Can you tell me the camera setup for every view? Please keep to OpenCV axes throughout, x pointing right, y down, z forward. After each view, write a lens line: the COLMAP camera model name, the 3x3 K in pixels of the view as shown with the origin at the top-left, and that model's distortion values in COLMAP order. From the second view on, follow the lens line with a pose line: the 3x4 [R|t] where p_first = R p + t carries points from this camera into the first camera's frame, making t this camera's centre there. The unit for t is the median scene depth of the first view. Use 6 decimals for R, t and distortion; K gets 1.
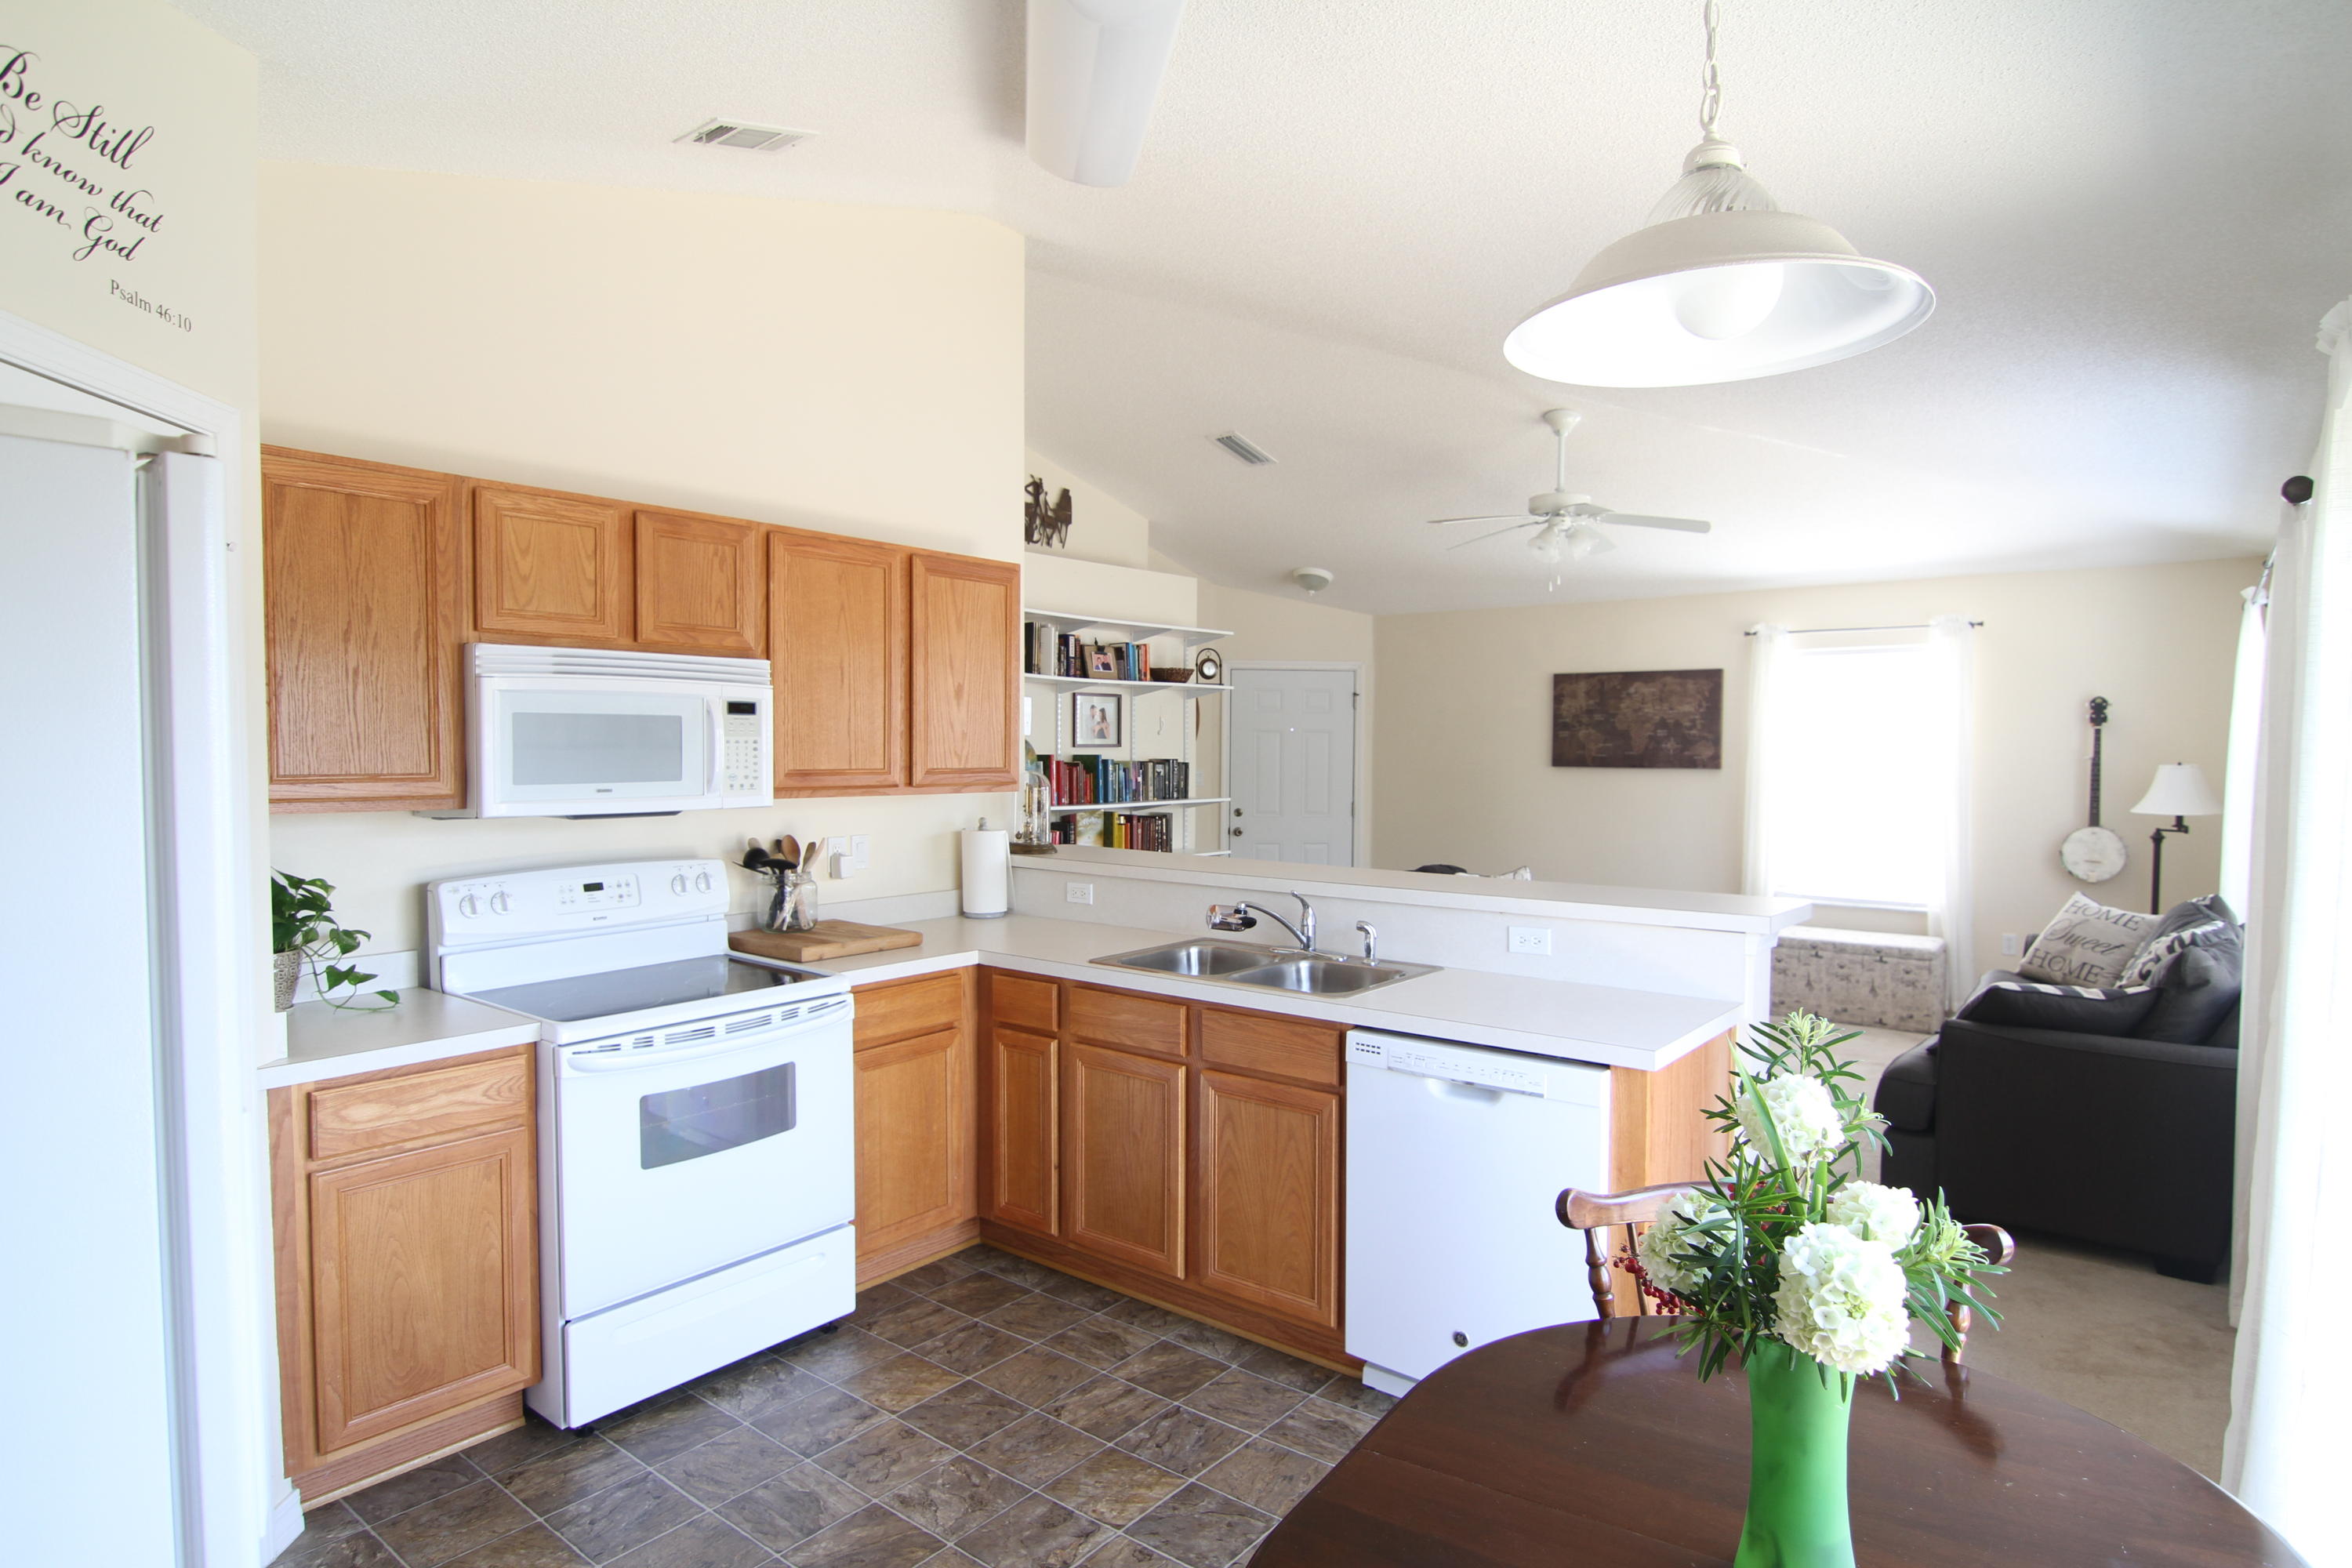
lens RADIAL K [[1308.2, 0, 1179.2], [0, 1308.2, 785.2], [0, 0, 1]] dist [0.002700, 0.000146]
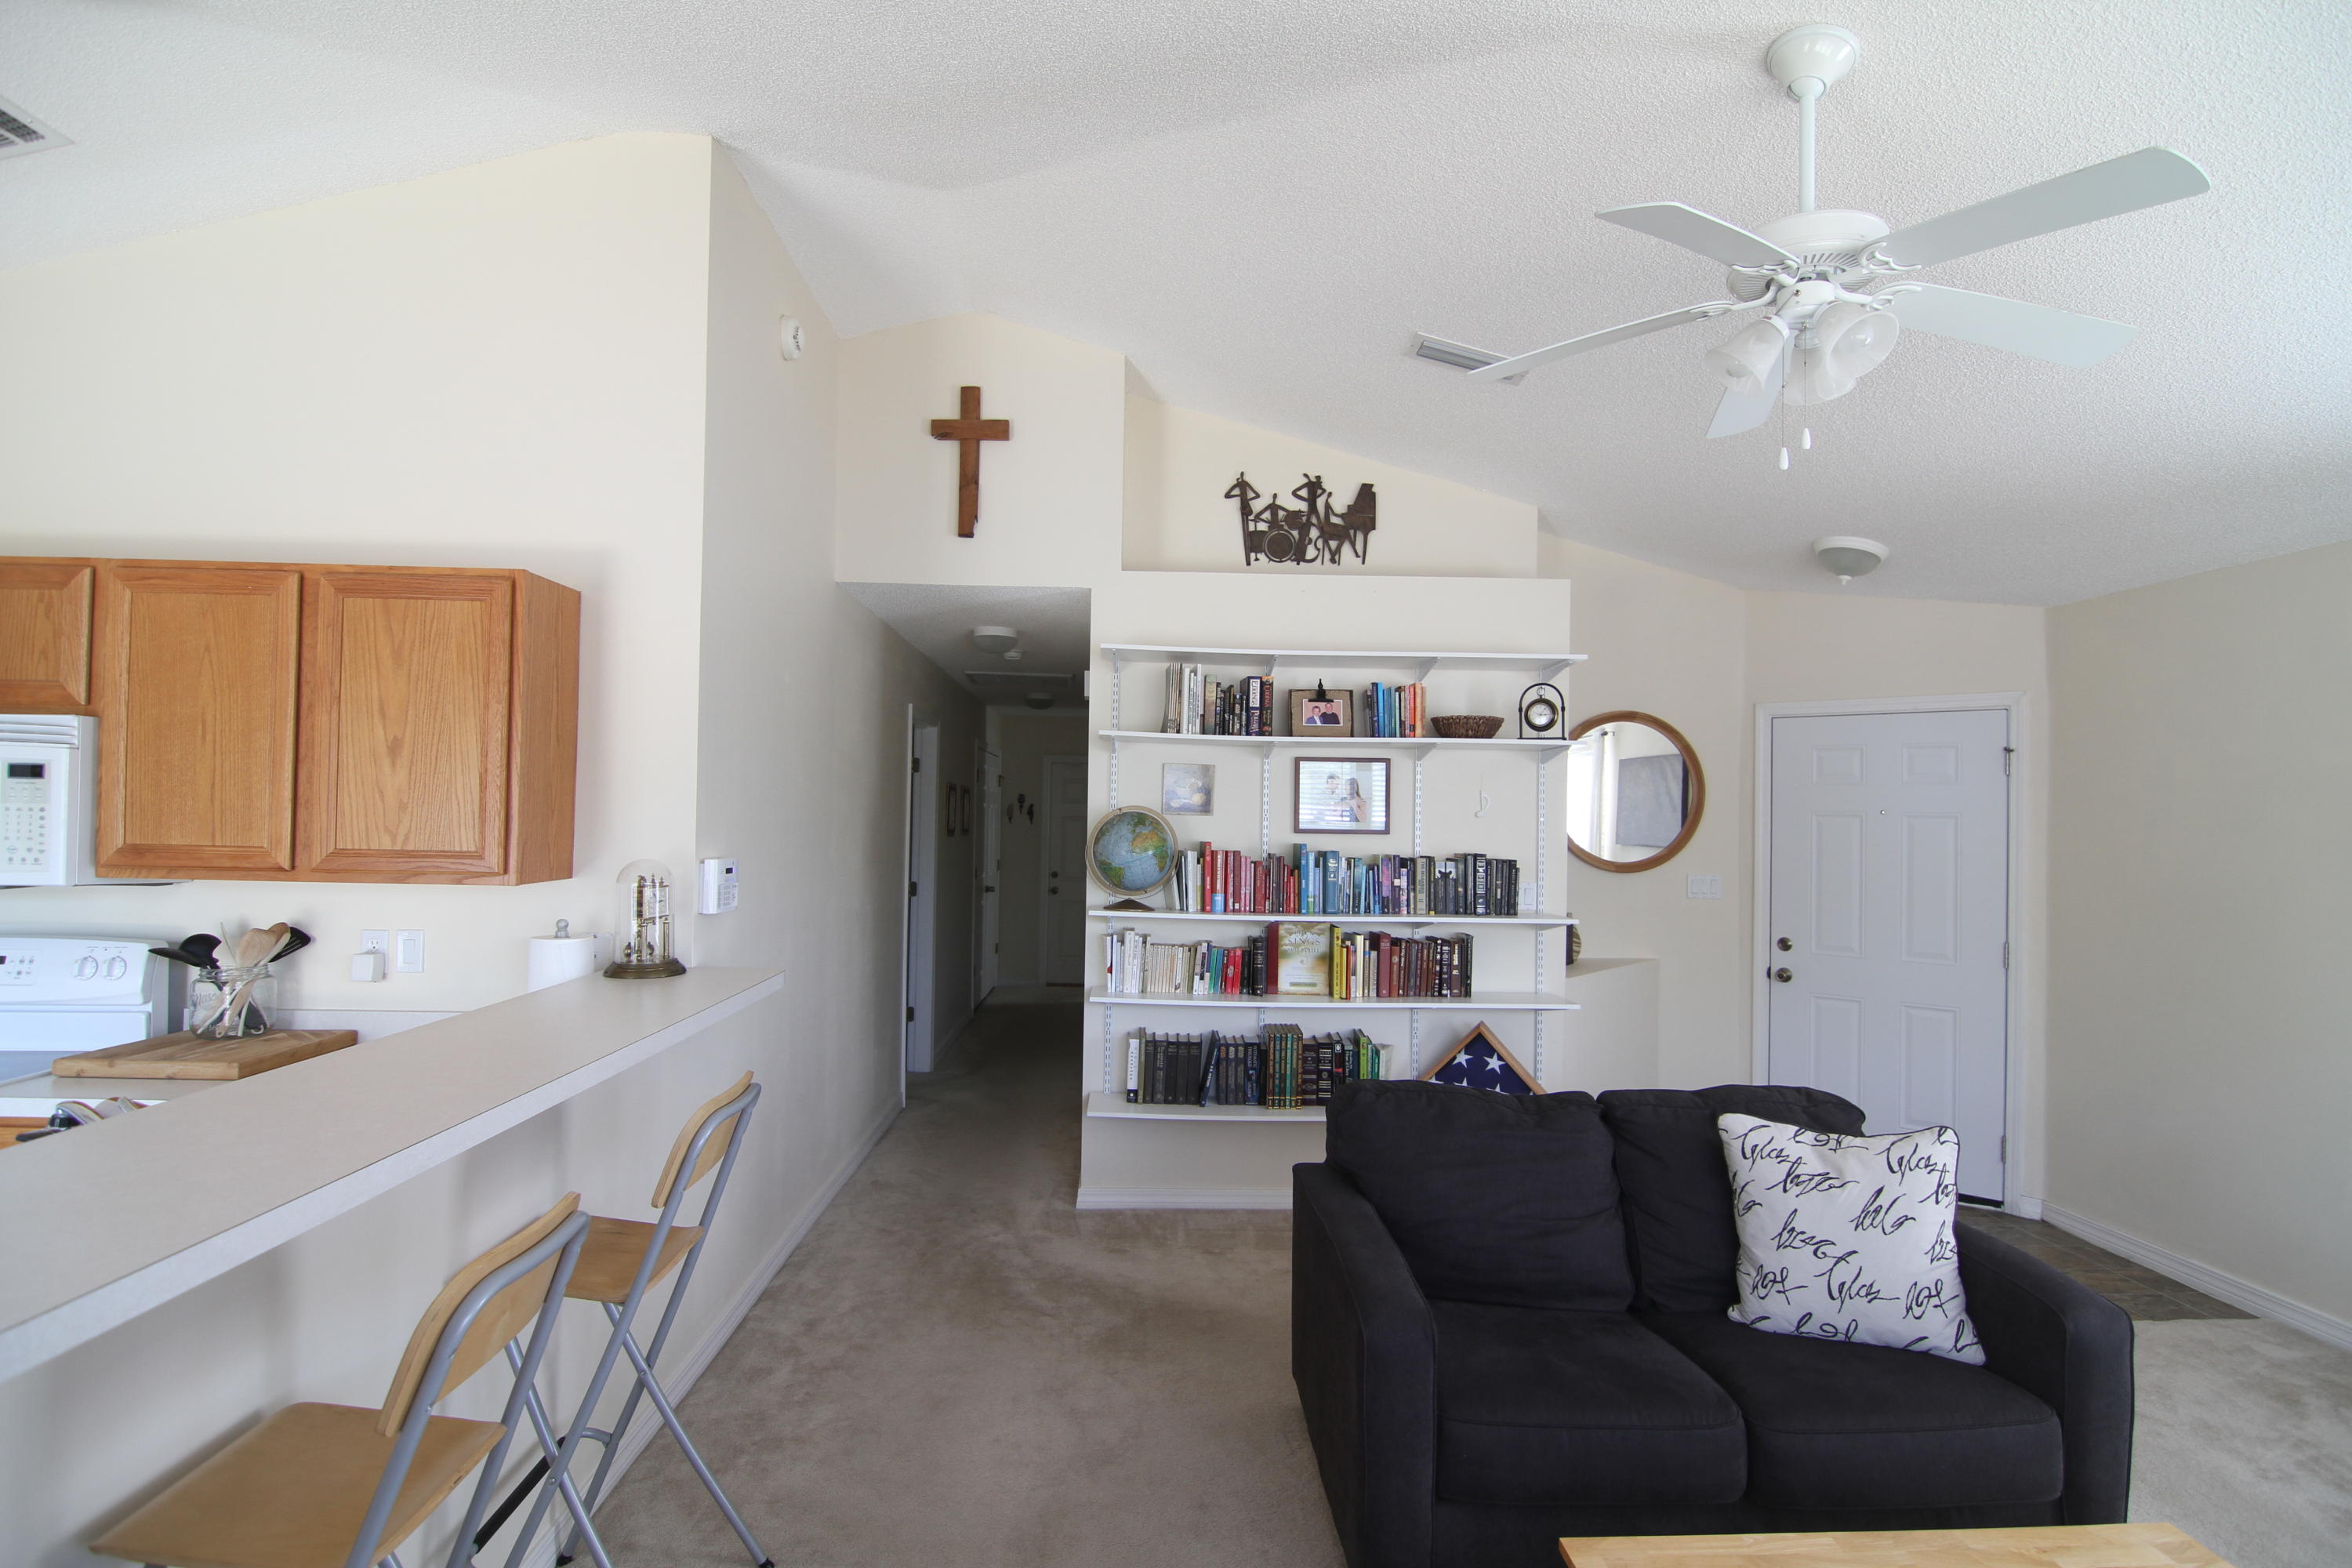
lens RADIAL K [[1209.2, 0, 1171.5], [0, 1209.2, 798.2], [0, 0, 1]] dist [-0.010124, -0.000562]
pose [[0.658364, -0.007774, -0.752659, 0.367267], [-0.037797, 0.998344, -0.043372, -0.016675], [0.751750, 0.057003, 0.656980, 0.501505]]
